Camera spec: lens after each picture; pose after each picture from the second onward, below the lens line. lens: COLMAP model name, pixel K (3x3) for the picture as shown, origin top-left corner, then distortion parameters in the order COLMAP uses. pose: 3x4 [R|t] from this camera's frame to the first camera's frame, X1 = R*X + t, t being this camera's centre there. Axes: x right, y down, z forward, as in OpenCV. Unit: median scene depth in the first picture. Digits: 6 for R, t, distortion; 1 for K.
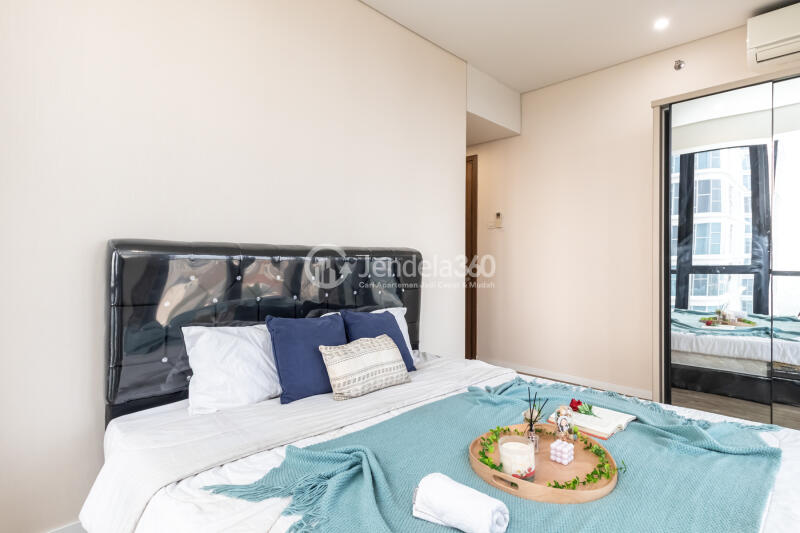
lens RADIAL K [[412.7, 0, 400.0], [0, 412.7, 266.5], [0, 0, 1]] dist [0.000248, 0.000003]
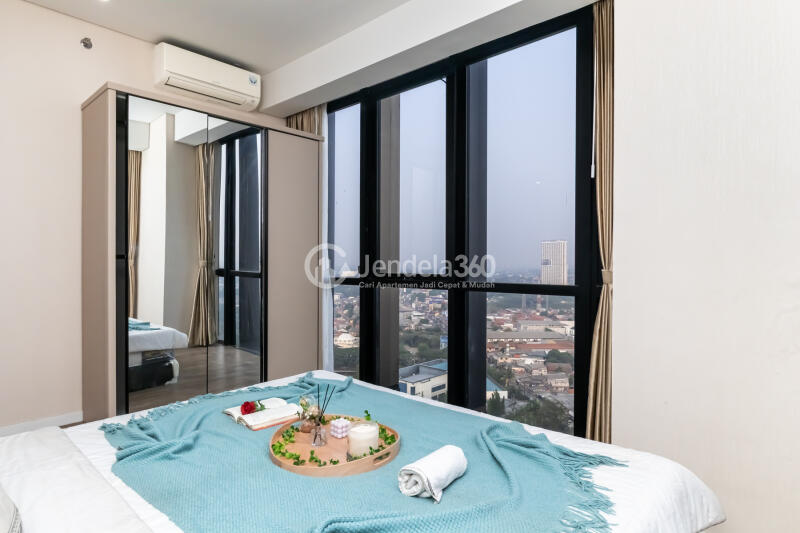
lens RADIAL K [[453.2, 0, 400.0], [0, 453.2, 266.5], [0, 0, 1]] dist [-0.000482, -0.000382]
pose [[-0.063466, -0.018709, 0.997809, -0.688662], [-0.000720, 0.999825, 0.018701, -0.027636], [-0.997984, 0.000469, -0.063468, 0.699402]]
